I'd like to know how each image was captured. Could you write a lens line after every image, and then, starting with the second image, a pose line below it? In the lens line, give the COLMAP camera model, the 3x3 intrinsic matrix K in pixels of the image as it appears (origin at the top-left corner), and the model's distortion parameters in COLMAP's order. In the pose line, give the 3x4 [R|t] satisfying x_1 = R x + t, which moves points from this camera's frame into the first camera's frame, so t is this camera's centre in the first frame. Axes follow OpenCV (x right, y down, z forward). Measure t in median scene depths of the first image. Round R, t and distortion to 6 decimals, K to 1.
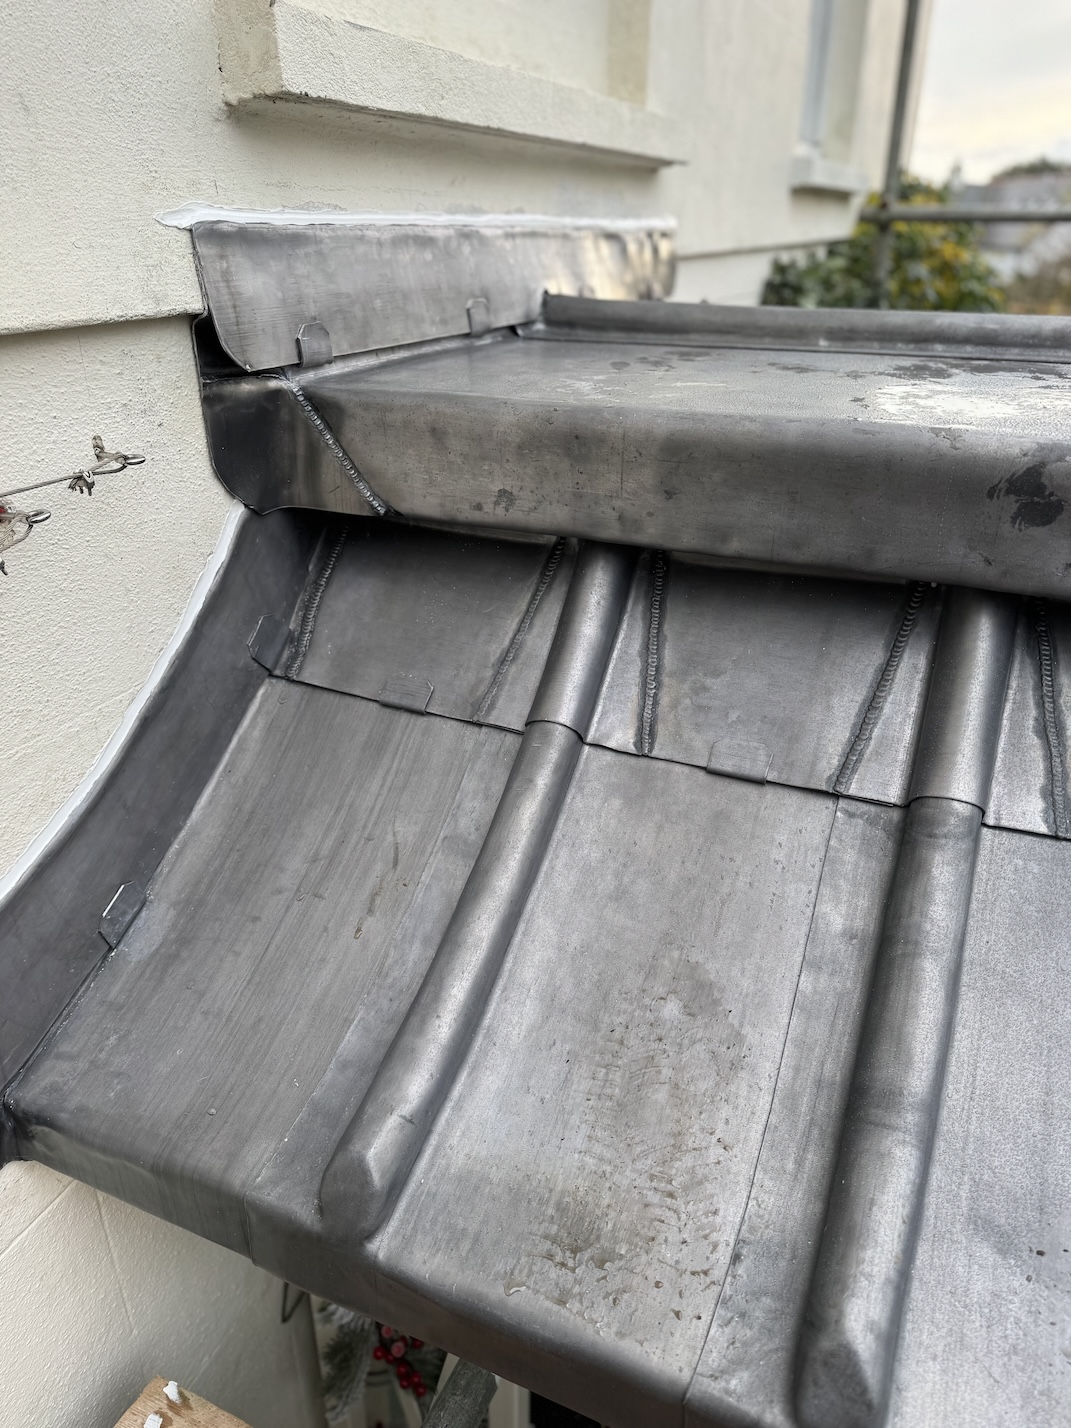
lens RADIAL K [[991.4, 0, 535.5], [0, 991.4, 714.0], [0, 0, 1]] dist [0.086797, -0.120985]
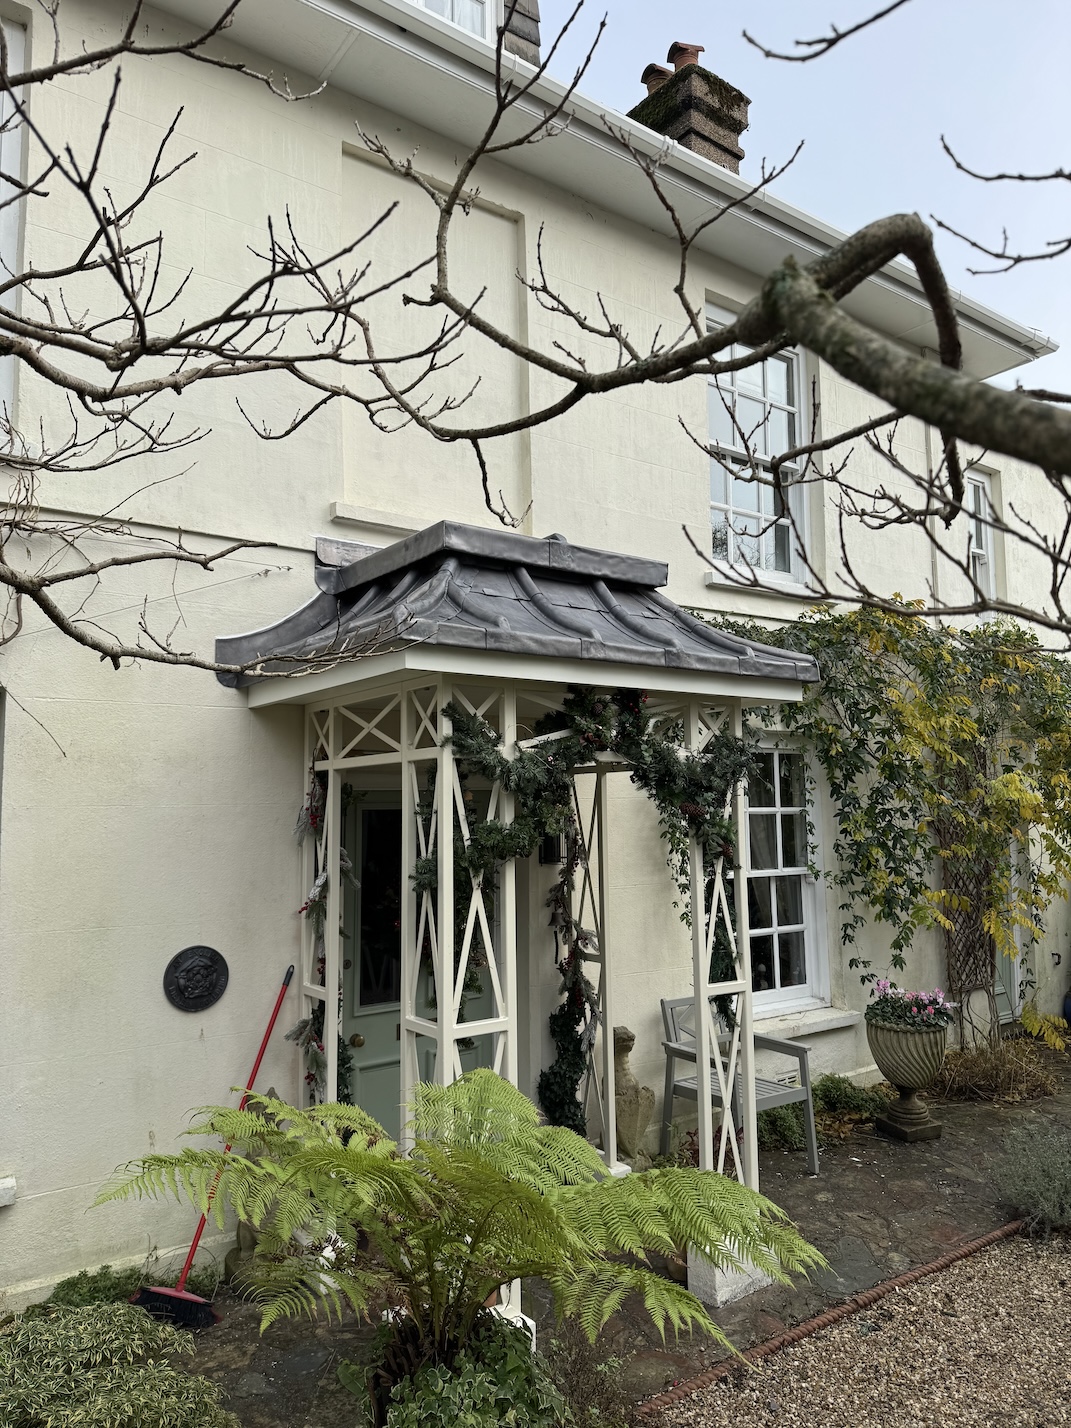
lens RADIAL K [[991.4, 0, 535.5], [0, 991.4, 714.0], [0, 0, 1]] dist [0.086797, -0.120985]
pose [[0.863437, -0.065977, -0.500123, 3.265301], [-0.202618, 0.862566, -0.463601, 2.564735], [0.461976, 0.501624, 0.731404, -1.903713]]
